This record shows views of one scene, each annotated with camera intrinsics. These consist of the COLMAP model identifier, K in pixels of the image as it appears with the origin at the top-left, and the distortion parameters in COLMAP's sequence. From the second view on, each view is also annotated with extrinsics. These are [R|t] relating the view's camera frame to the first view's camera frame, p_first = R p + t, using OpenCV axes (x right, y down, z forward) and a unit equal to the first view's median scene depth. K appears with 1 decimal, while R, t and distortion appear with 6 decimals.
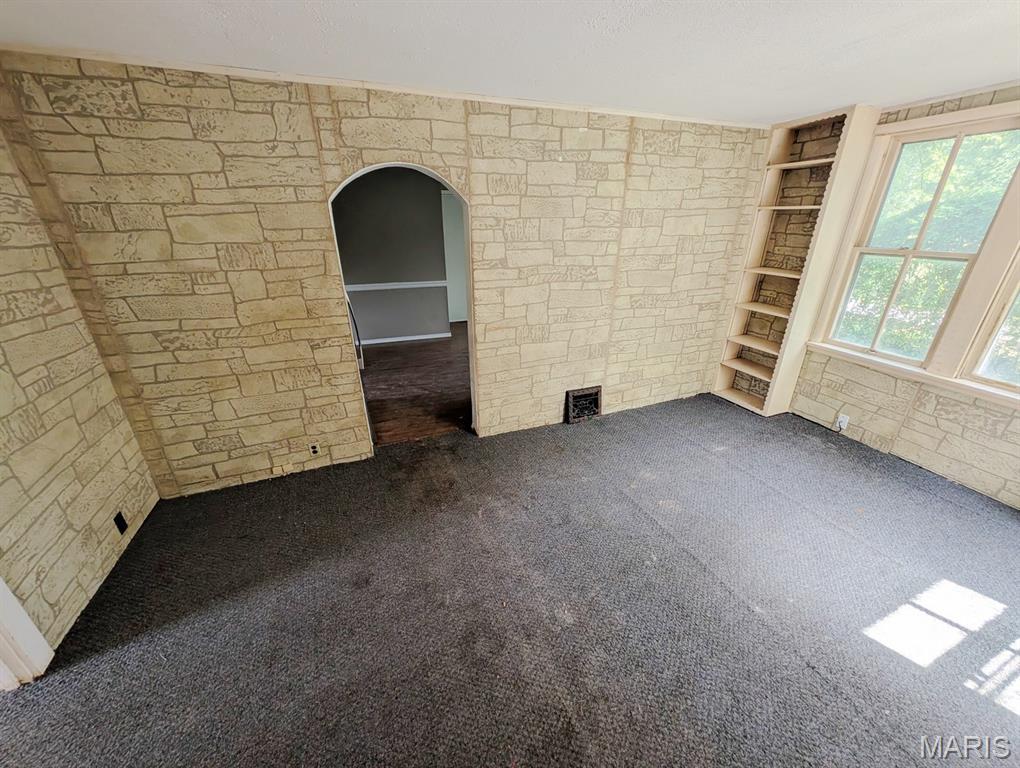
lens RADIAL K [[380.5, 0, 508.2], [0, 380.5, 383.7], [0, 0, 1]] dist [0.001417, -0.001133]
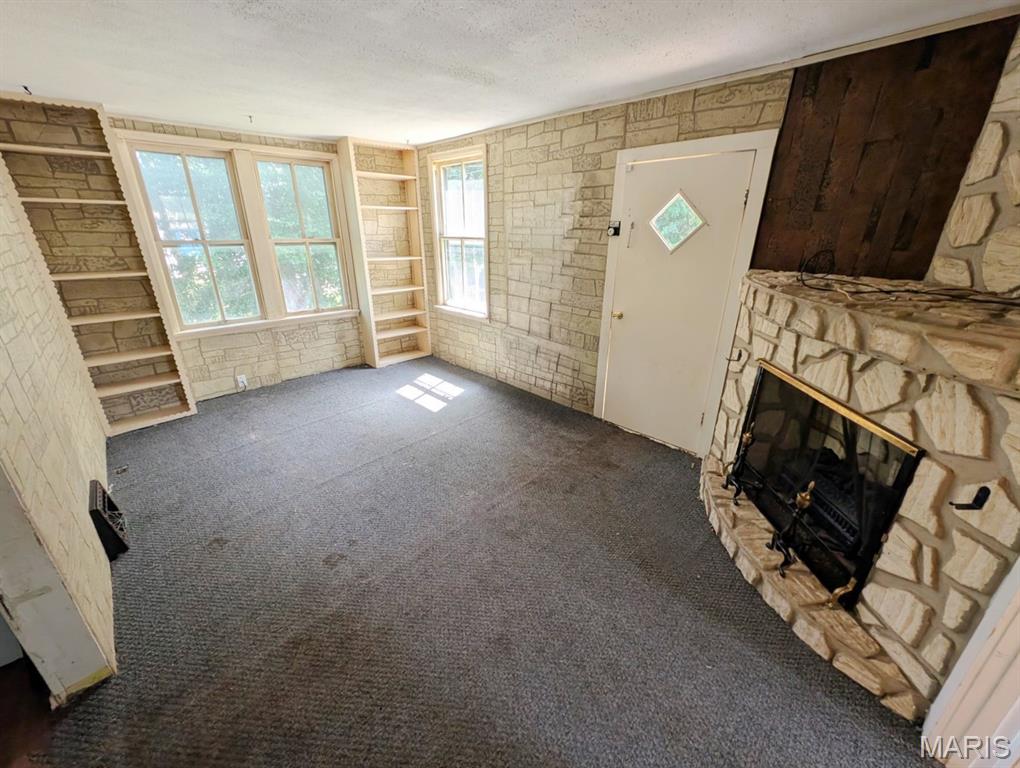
lens RADIAL K [[400.9, 0, 511.7], [0, 400.9, 383.2], [0, 0, 1]] dist [0.000045, -0.000138]
pose [[-0.398688, -0.338872, 0.852182, -0.621541], [0.349451, 0.802988, 0.482798, -0.234630], [-0.847899, 0.490281, -0.201722, 0.572588]]
